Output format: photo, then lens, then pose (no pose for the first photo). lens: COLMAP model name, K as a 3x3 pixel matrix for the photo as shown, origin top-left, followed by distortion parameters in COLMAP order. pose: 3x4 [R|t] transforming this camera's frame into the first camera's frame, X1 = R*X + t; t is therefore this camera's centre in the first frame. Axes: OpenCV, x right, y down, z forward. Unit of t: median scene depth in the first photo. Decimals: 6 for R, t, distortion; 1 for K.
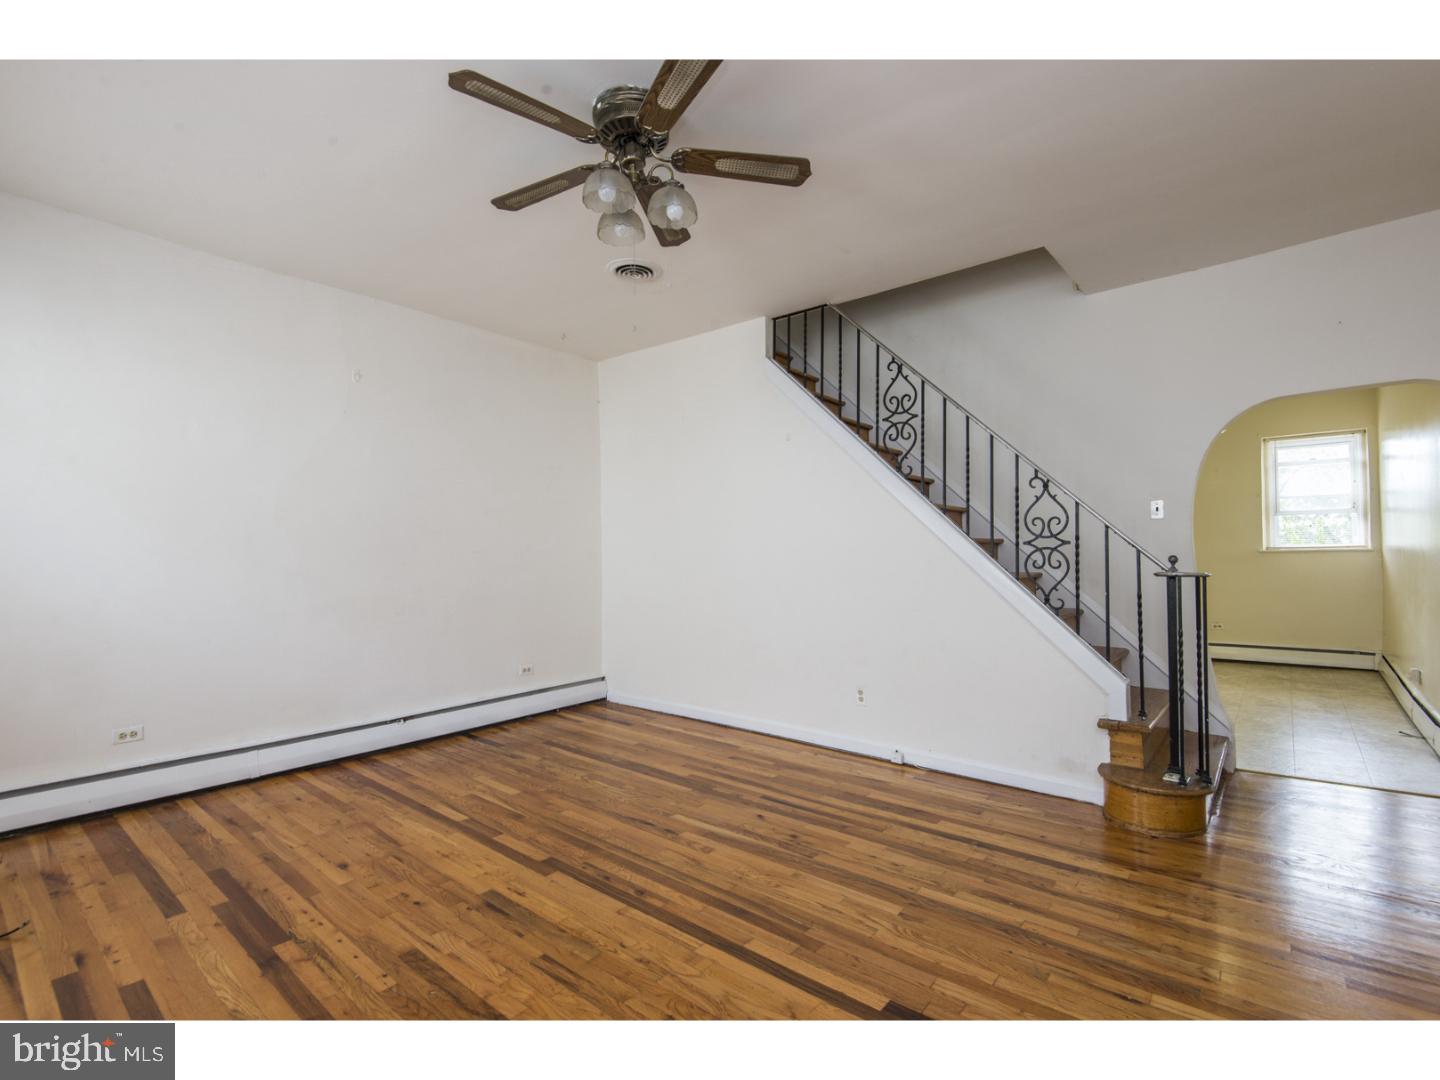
lens RADIAL K [[656.6, 0, 723.4], [0, 656.6, 542.0], [0, 0, 1]] dist [0.029735, -0.016120]
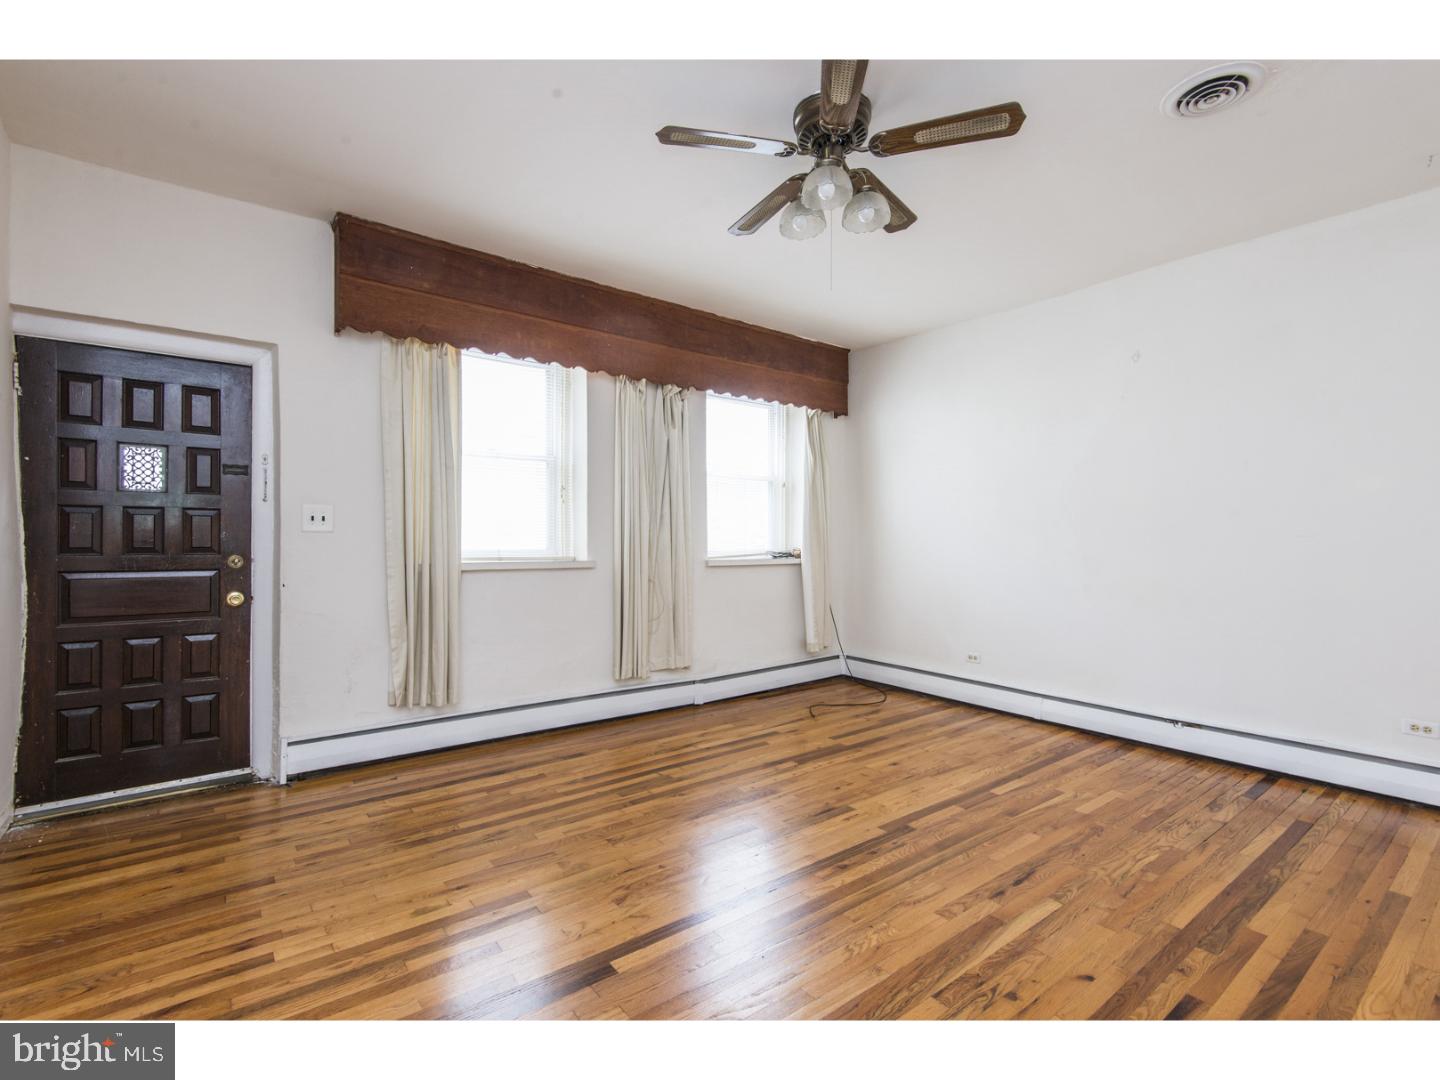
lens RADIAL K [[656.6, 0, 715.9], [0, 656.6, 537.4], [0, 0, 1]] dist [0.029735, -0.016120]
pose [[-0.219674, 0.004724, -0.975562, 0.693816], [0.019298, 0.999814, 0.000497, 0.008007], [0.975382, -0.018717, -0.219724, 0.781987]]
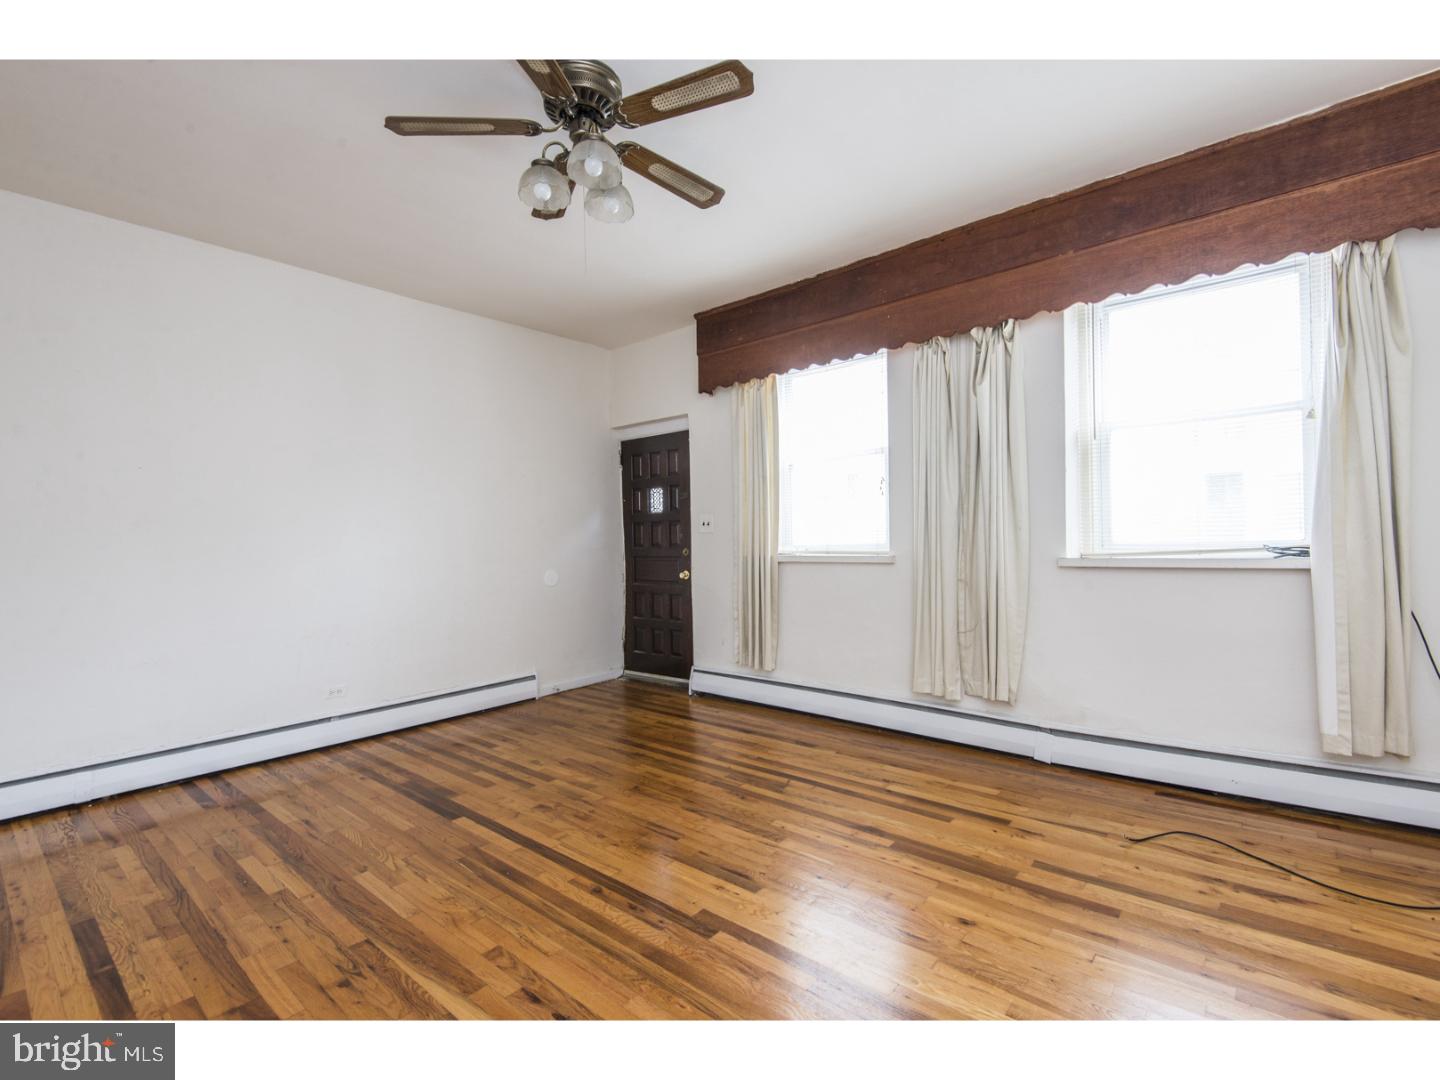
lens RADIAL K [[656.6, 0, 726.2], [0, 656.6, 539.2], [0, 0, 1]] dist [0.029735, -0.016120]
pose [[-0.999459, 0.032256, 0.006463, -0.252718], [0.032129, 0.999305, -0.018887, 0.033232], [-0.007067, -0.018670, -0.999801, 1.478184]]
